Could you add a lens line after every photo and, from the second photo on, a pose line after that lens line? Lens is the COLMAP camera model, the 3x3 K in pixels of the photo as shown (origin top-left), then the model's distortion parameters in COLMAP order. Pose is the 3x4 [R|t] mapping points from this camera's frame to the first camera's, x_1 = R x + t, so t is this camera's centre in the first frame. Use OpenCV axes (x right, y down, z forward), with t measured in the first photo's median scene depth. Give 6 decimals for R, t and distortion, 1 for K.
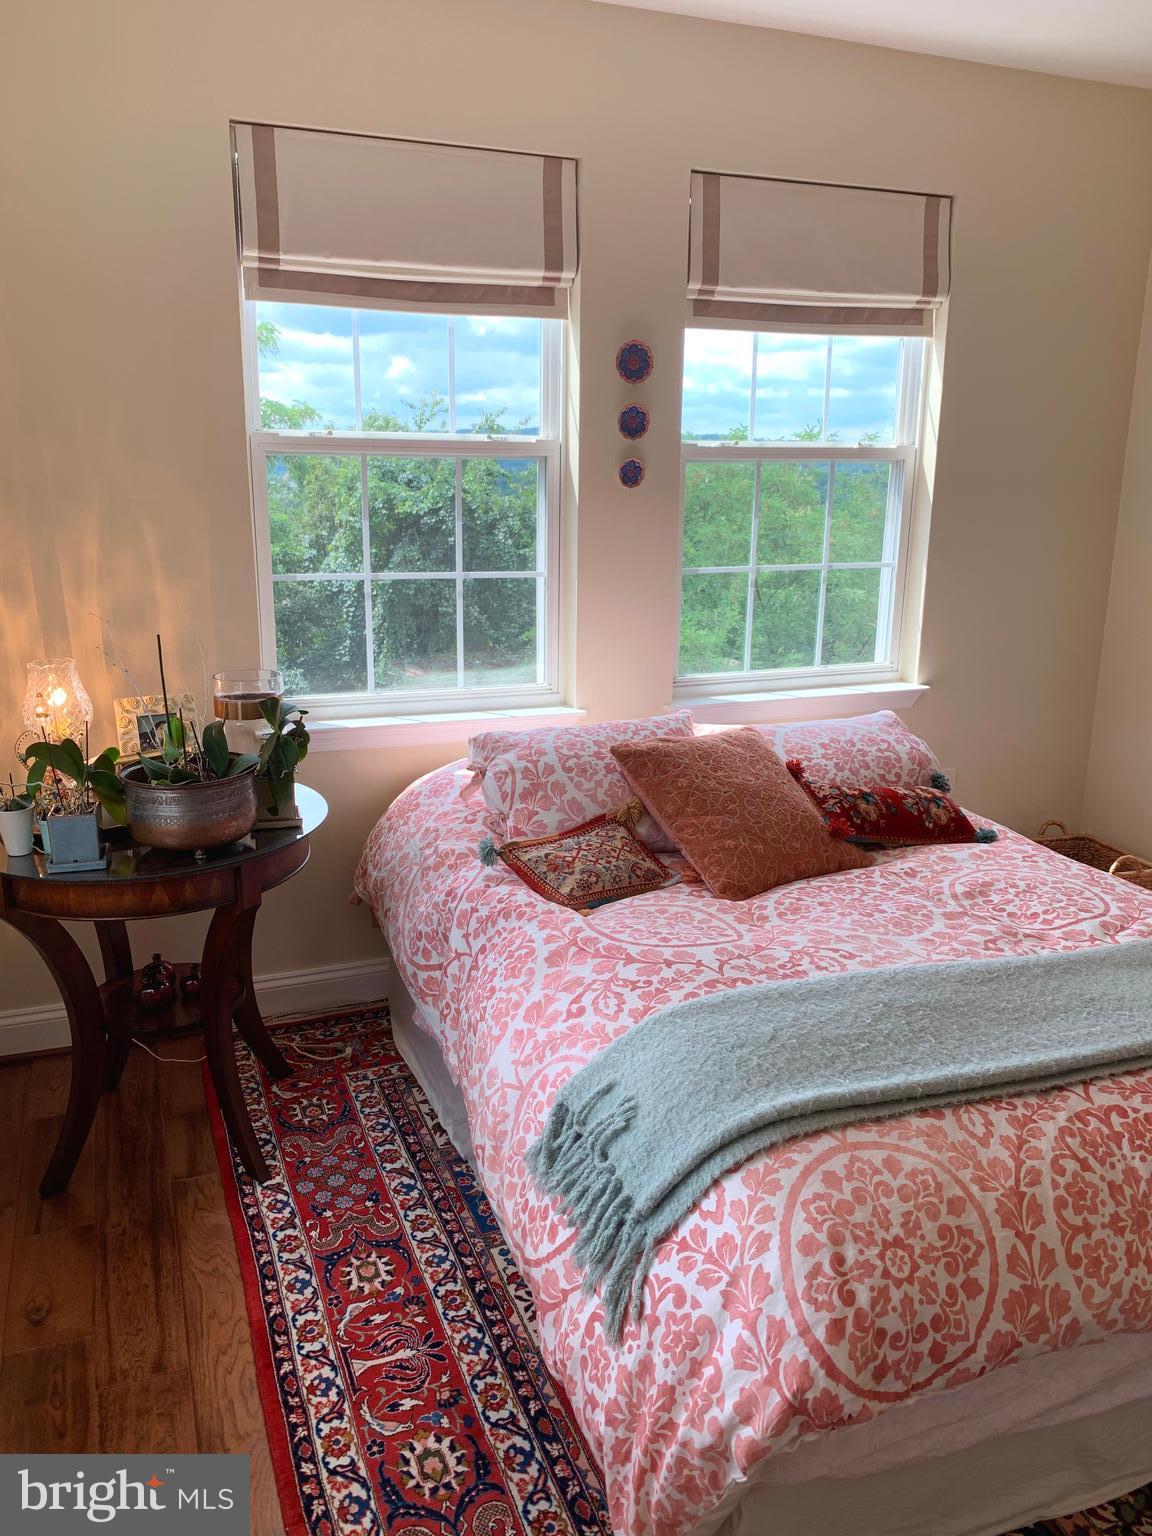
lens RADIAL K [[1146.5, 0, 572.9], [0, 1146.5, 769.1], [0, 0, 1]] dist [0.004236, -0.053528]
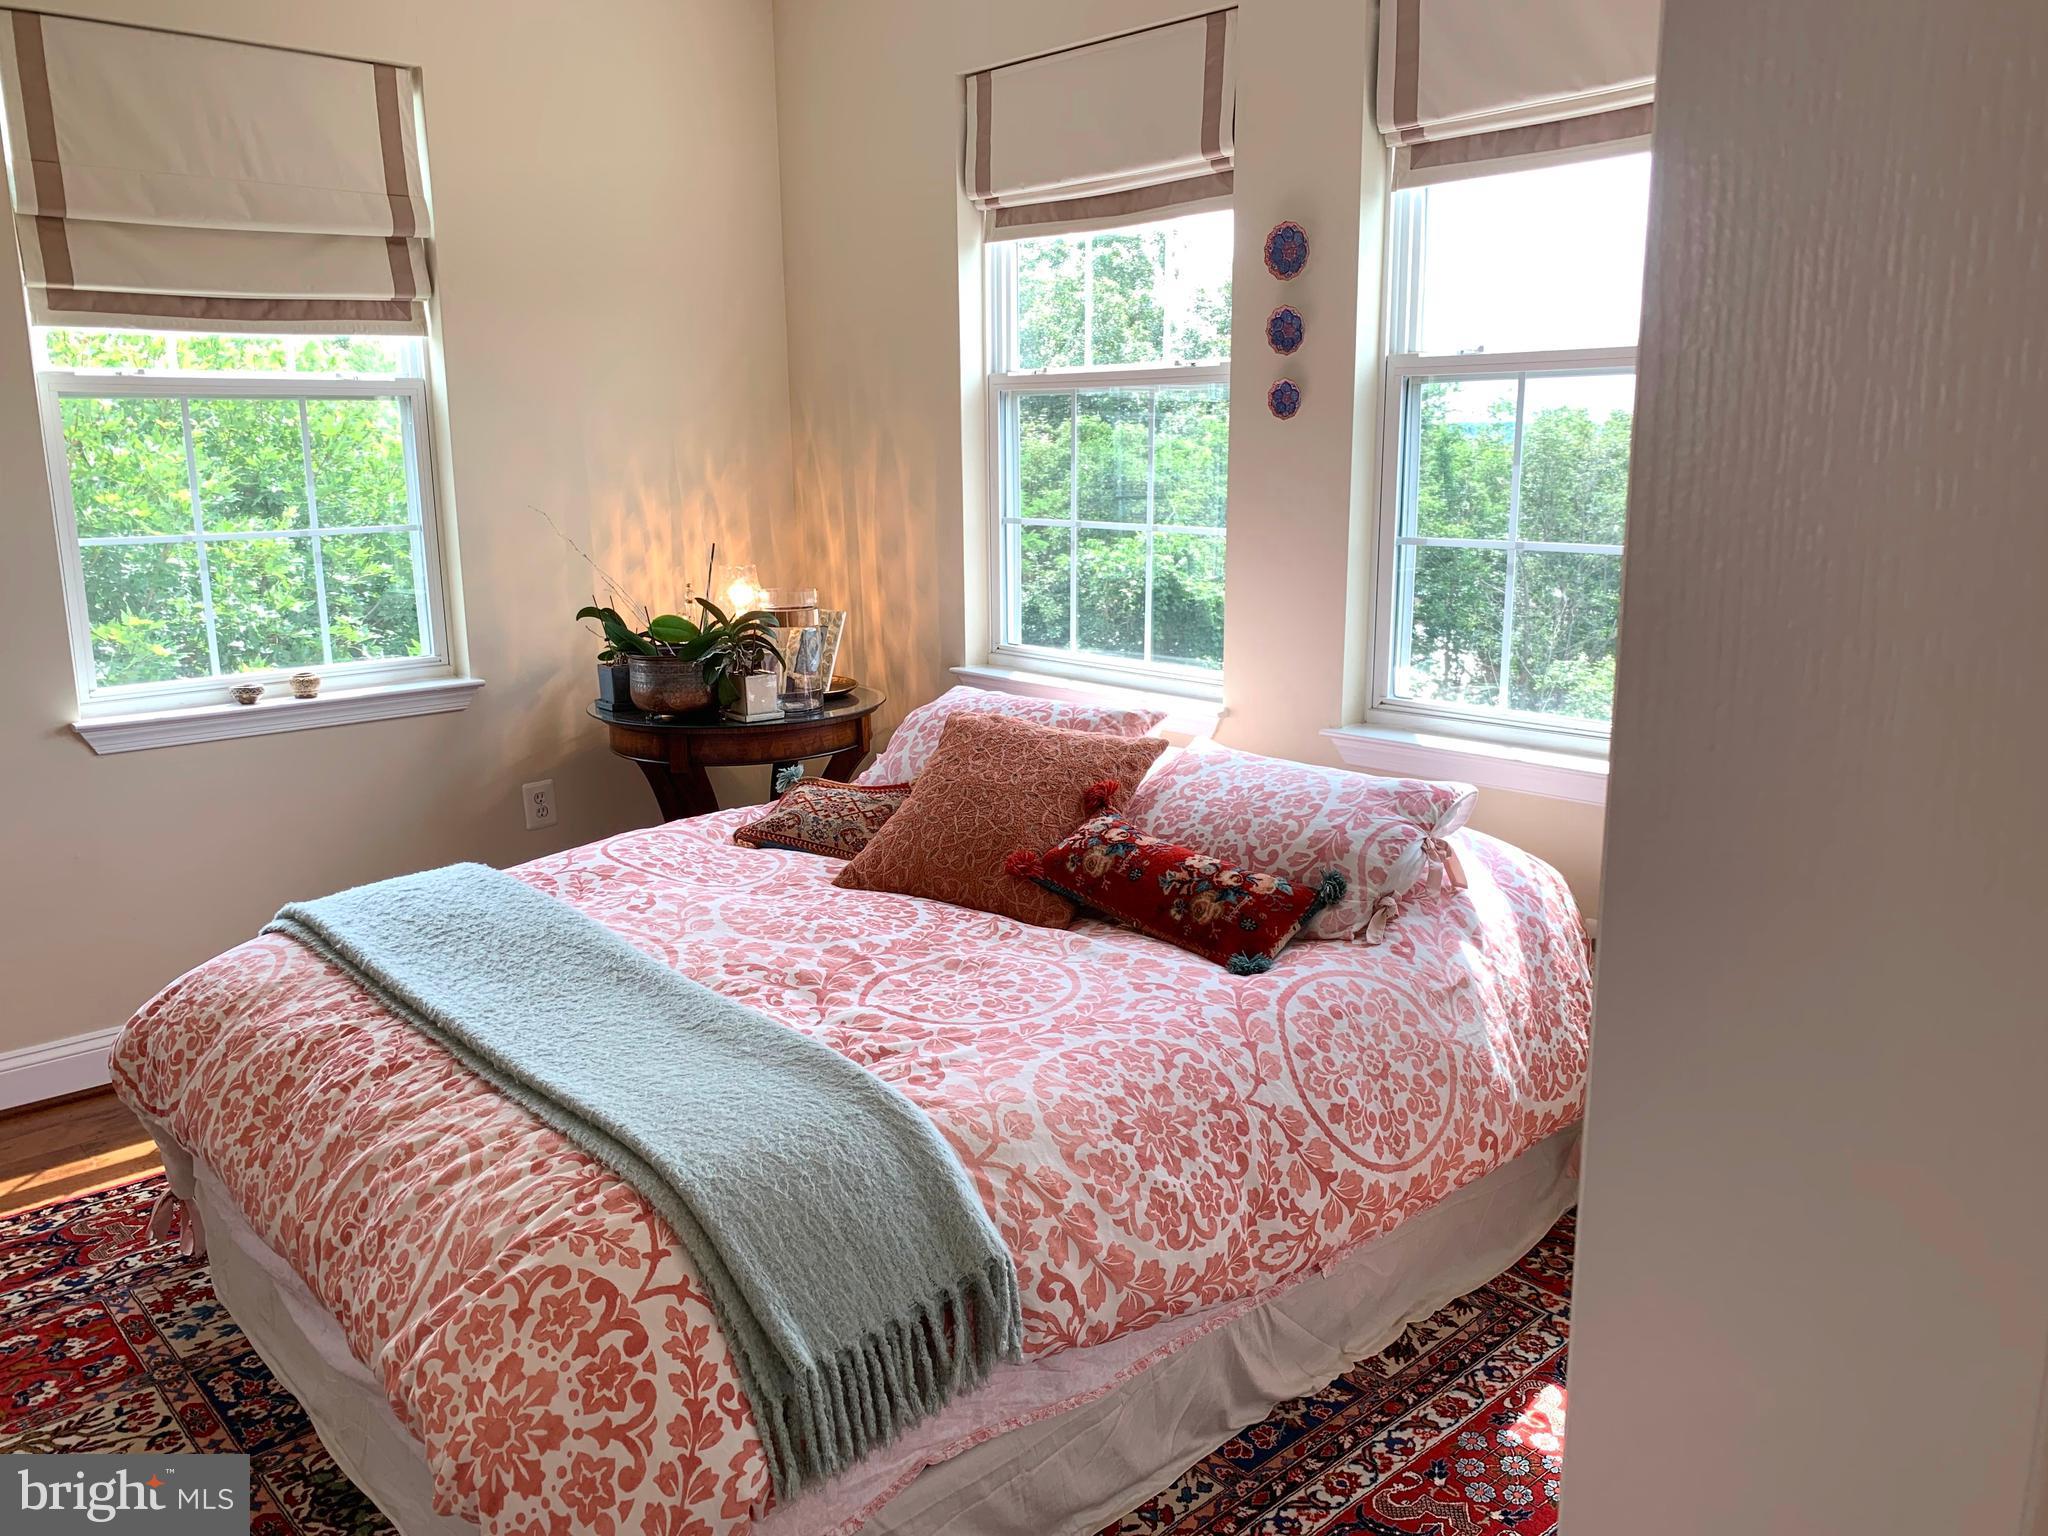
lens RADIAL K [[1572.6, 0, 1032.0], [0, 1572.6, 756.2], [0, 0, 1]] dist [0.041282, -0.062075]
pose [[0.375036, 0.163888, -0.912408, 1.189383], [-0.226216, 0.970673, 0.081370, -0.101957], [0.898985, 0.175885, 0.401112, 0.609421]]
